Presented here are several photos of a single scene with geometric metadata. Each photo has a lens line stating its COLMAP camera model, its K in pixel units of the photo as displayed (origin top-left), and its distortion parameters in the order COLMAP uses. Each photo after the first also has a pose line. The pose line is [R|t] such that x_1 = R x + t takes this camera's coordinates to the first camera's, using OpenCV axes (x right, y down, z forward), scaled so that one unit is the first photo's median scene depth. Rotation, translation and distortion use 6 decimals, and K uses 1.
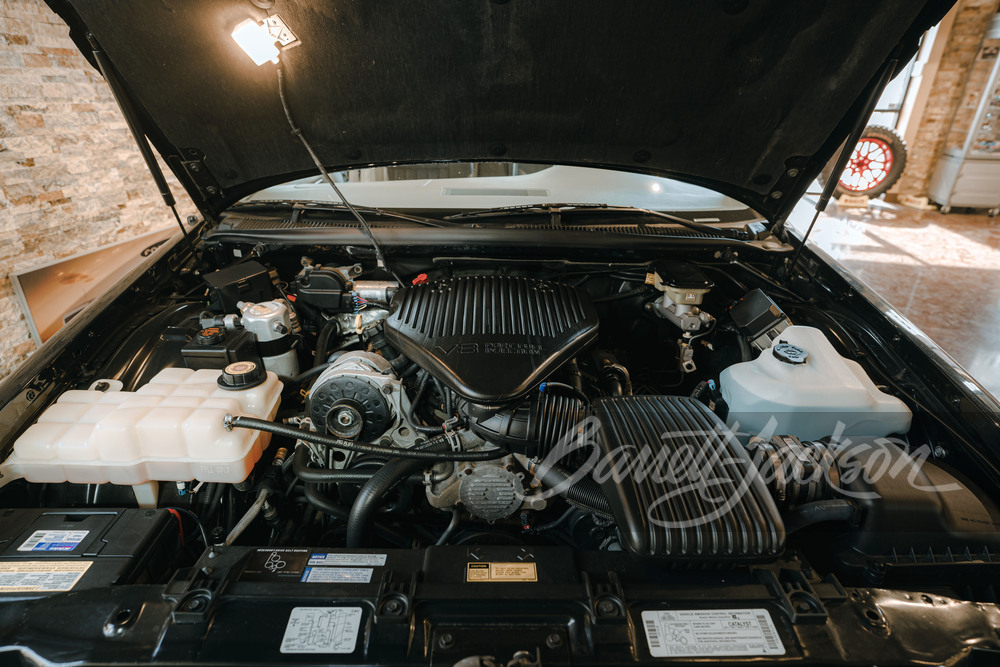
lens RADIAL K [[564.4, 0, 499.7], [0, 564.4, 335.2], [0, 0, 1]] dist [-0.000936, 0.016362]
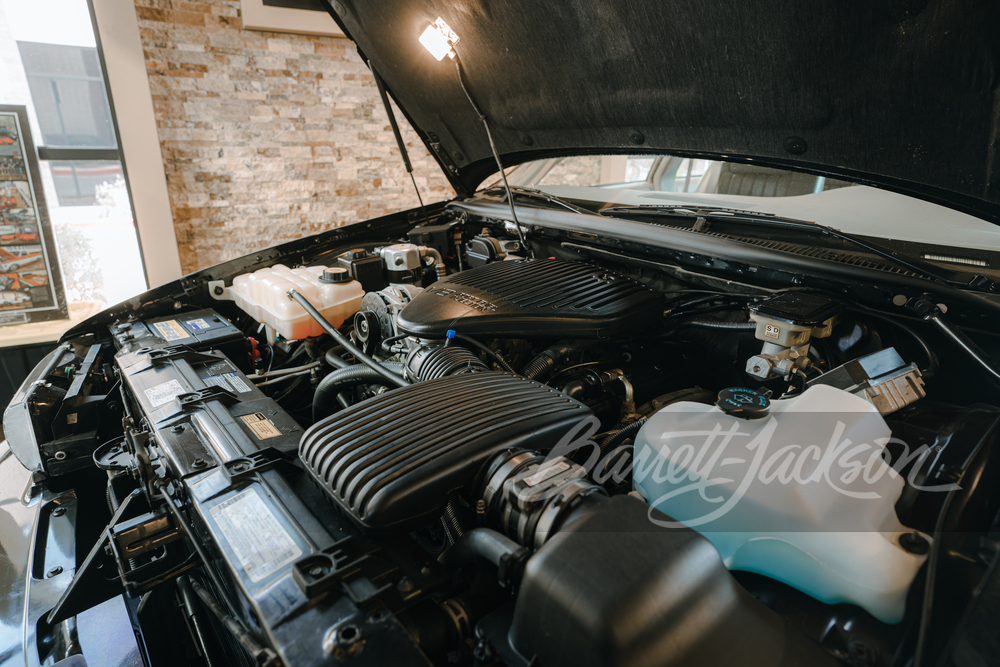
lens RADIAL K [[569.7, 0, 501.8], [0, 569.7, 322.1], [0, 0, 1]] dist [0.001081, 0.017879]
pose [[0.649336, 0.235635, -0.723076, 0.617298], [-0.328195, 0.944519, 0.013073, 0.020193], [0.686040, 0.228821, 0.690645, 0.277585]]
